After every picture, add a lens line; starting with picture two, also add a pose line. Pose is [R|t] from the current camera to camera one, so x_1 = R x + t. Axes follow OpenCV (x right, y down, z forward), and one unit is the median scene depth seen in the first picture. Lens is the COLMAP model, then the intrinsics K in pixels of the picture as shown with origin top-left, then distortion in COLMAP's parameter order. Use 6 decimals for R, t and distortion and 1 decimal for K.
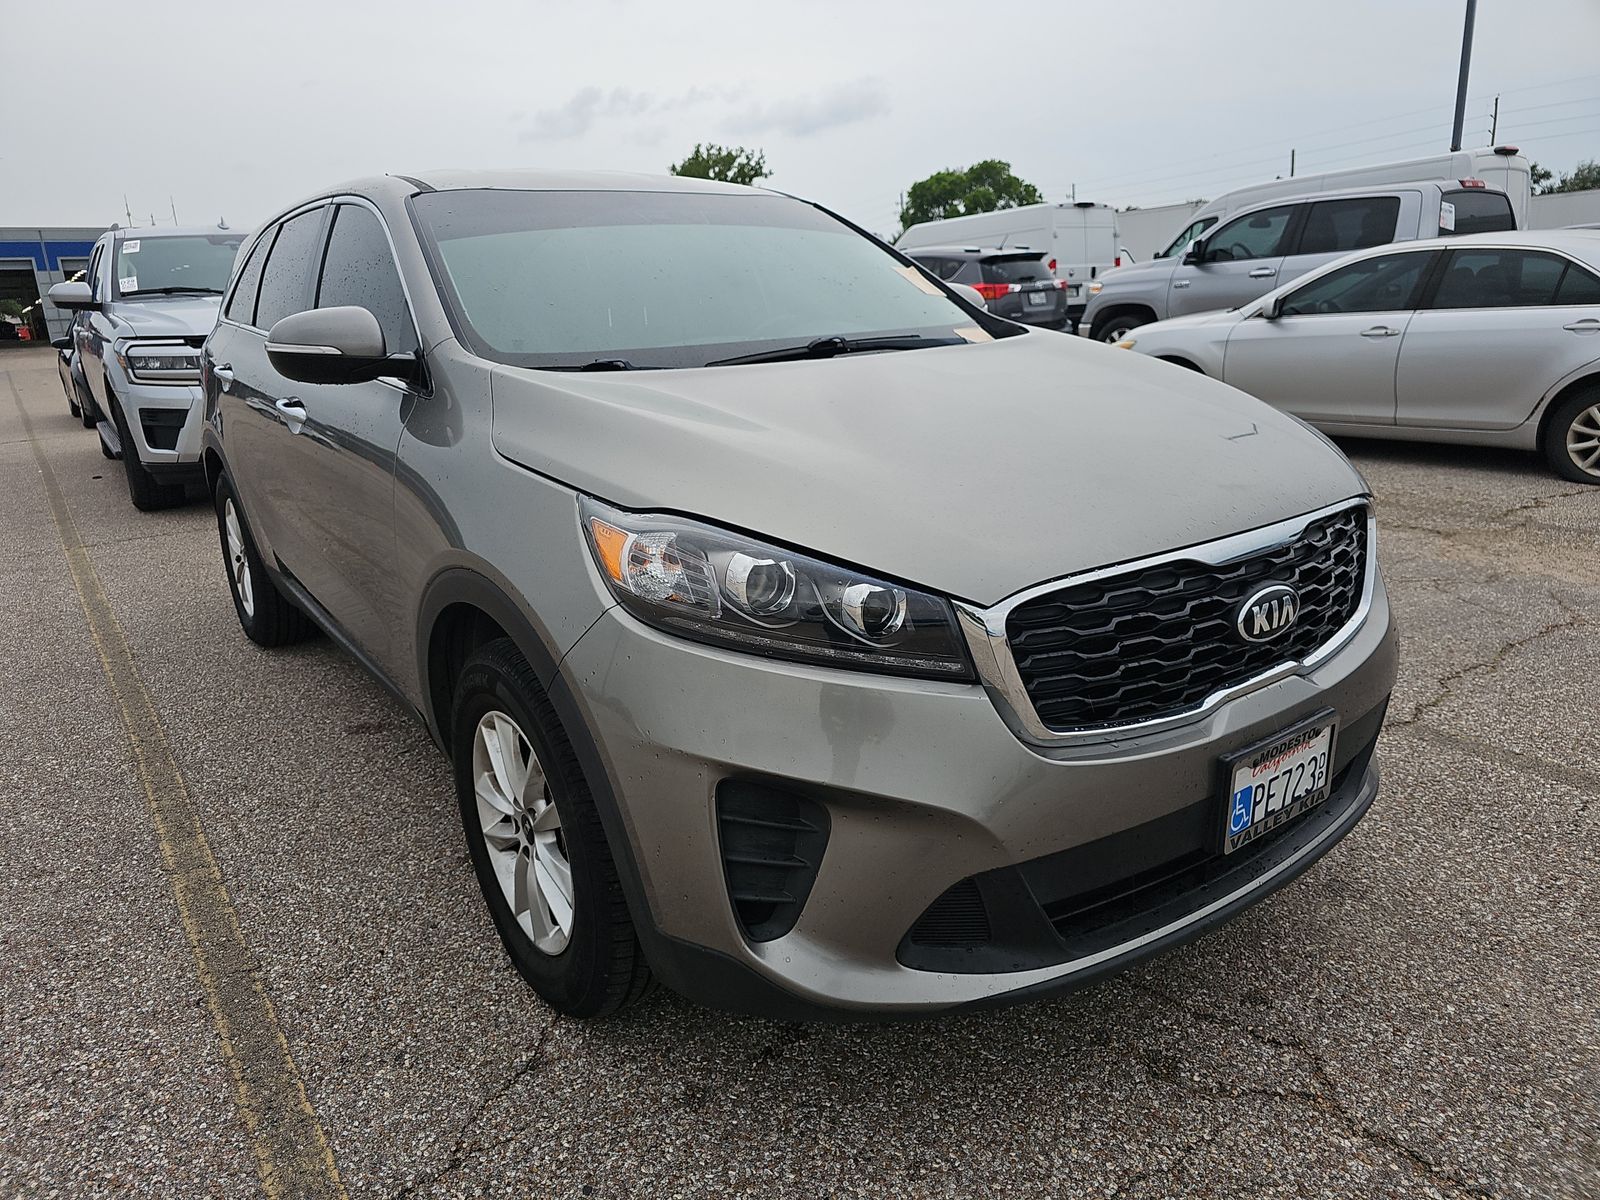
lens RADIAL K [[1060.0, 0, 800.0], [0, 1060.0, 600.0], [0, 0, 1]] dist [0.020146, 0.000732]
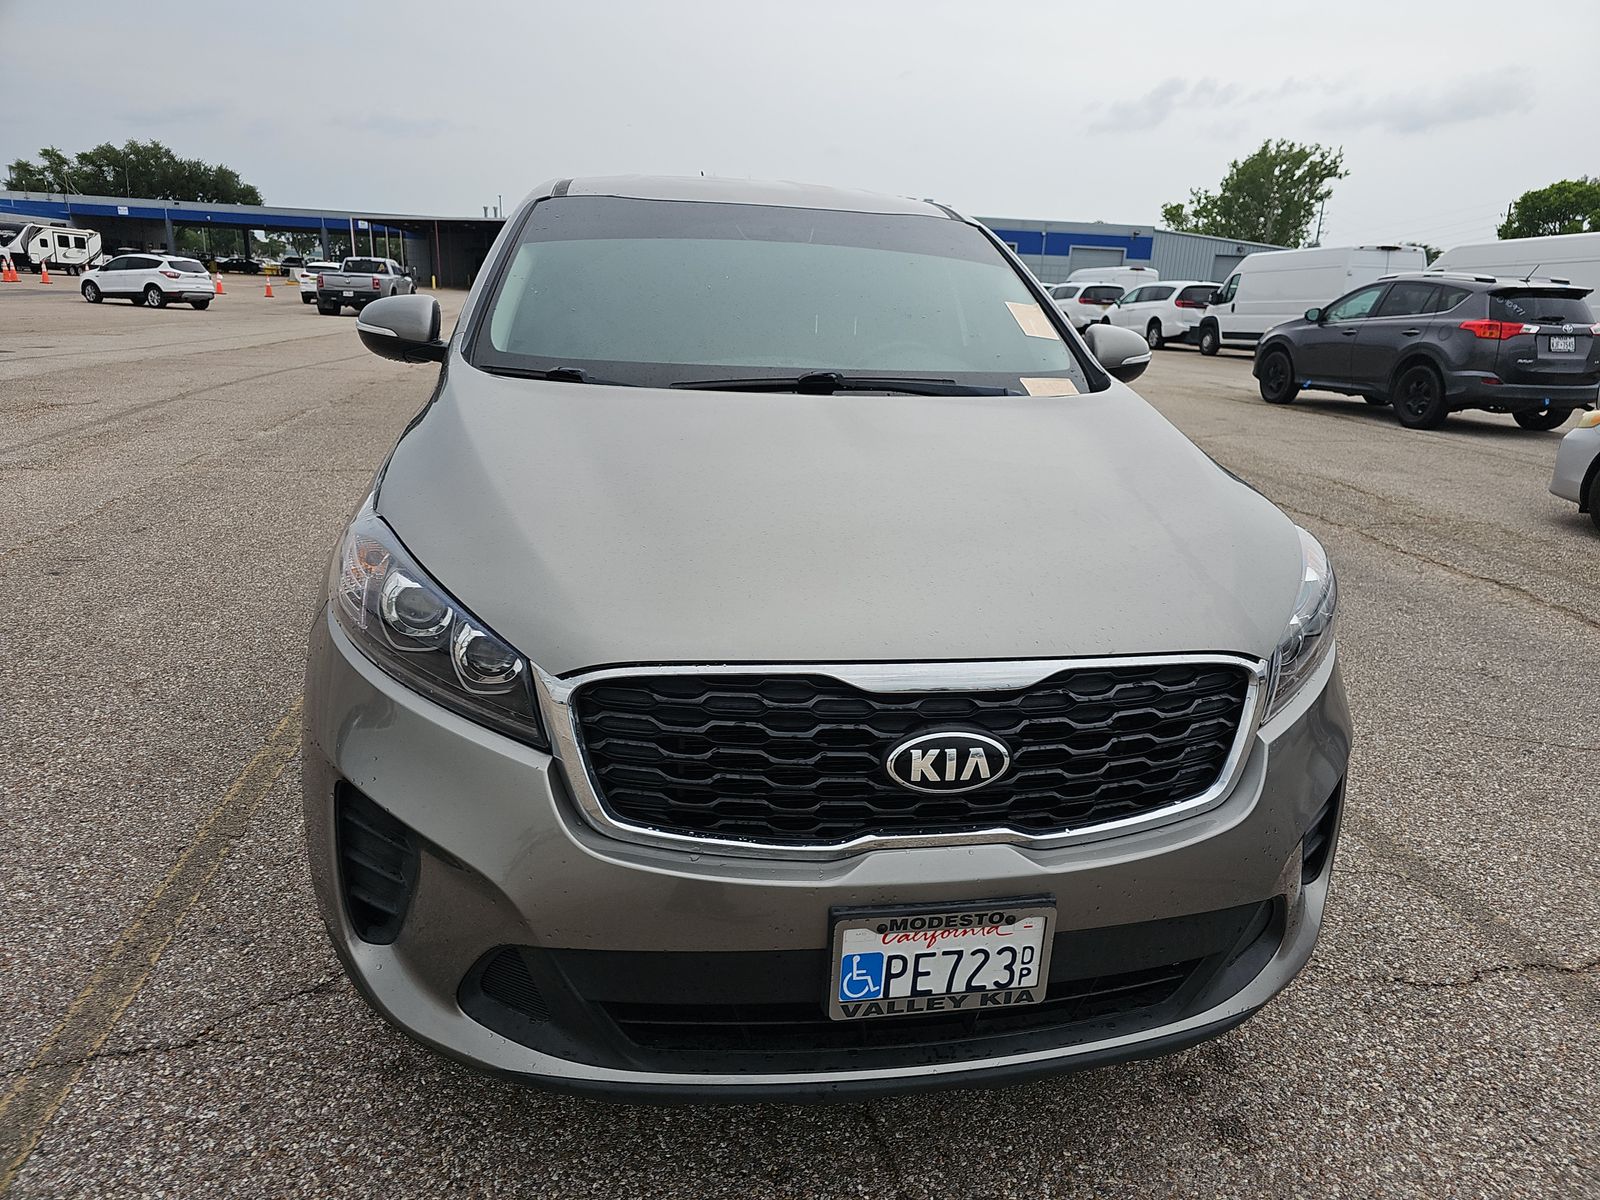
lens RADIAL K [[1072.1, 0, 805.5], [0, 1072.1, 585.4], [0, 0, 1]] dist [0.012568, -0.001401]
pose [[0.899941, 0.197447, -0.388744, 0.608699], [-0.200471, 0.979136, 0.033222, -0.124166], [0.387193, 0.048034, 0.920747, 0.155592]]
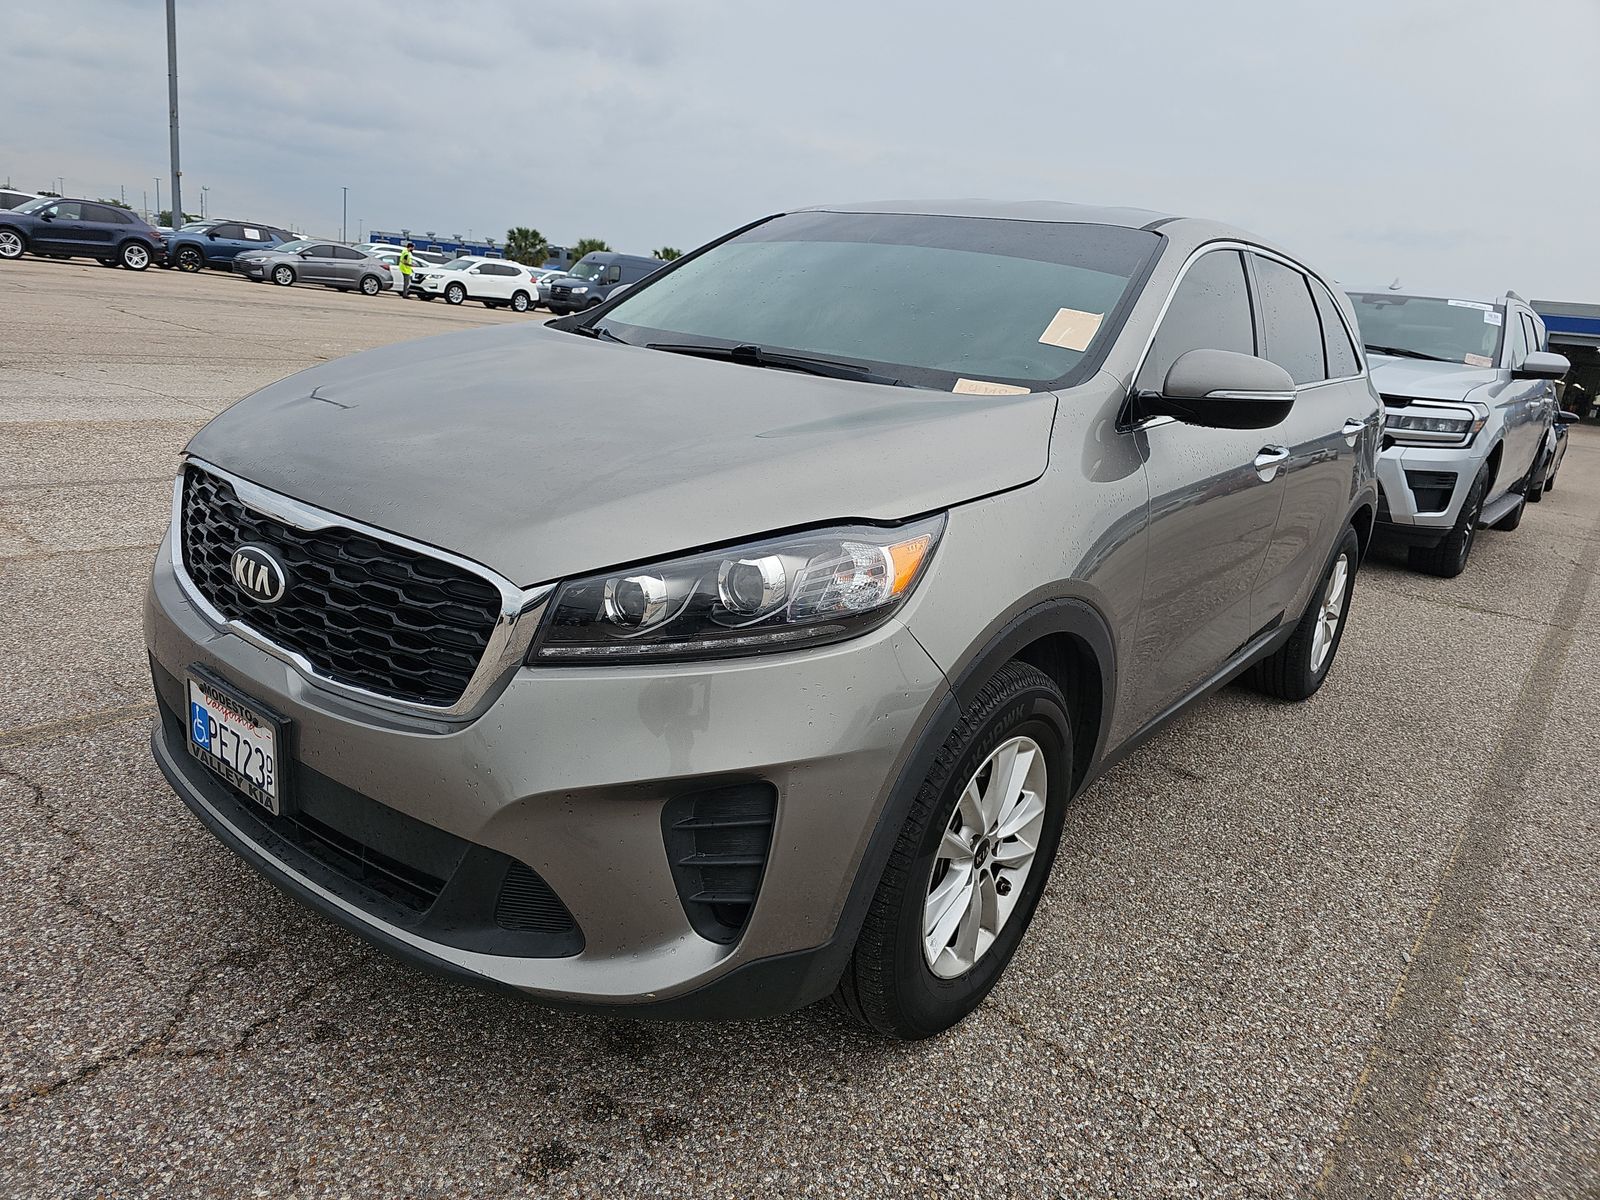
lens RADIAL K [[1072.1, 0, 805.5], [0, 1072.1, 585.4], [0, 0, 1]] dist [0.012568, -0.001401]
pose [[0.258574, 0.308013, -0.915569, 1.445728], [-0.384274, 0.902380, 0.195050, -0.361177], [0.886269, 0.301395, 0.351693, 1.052031]]
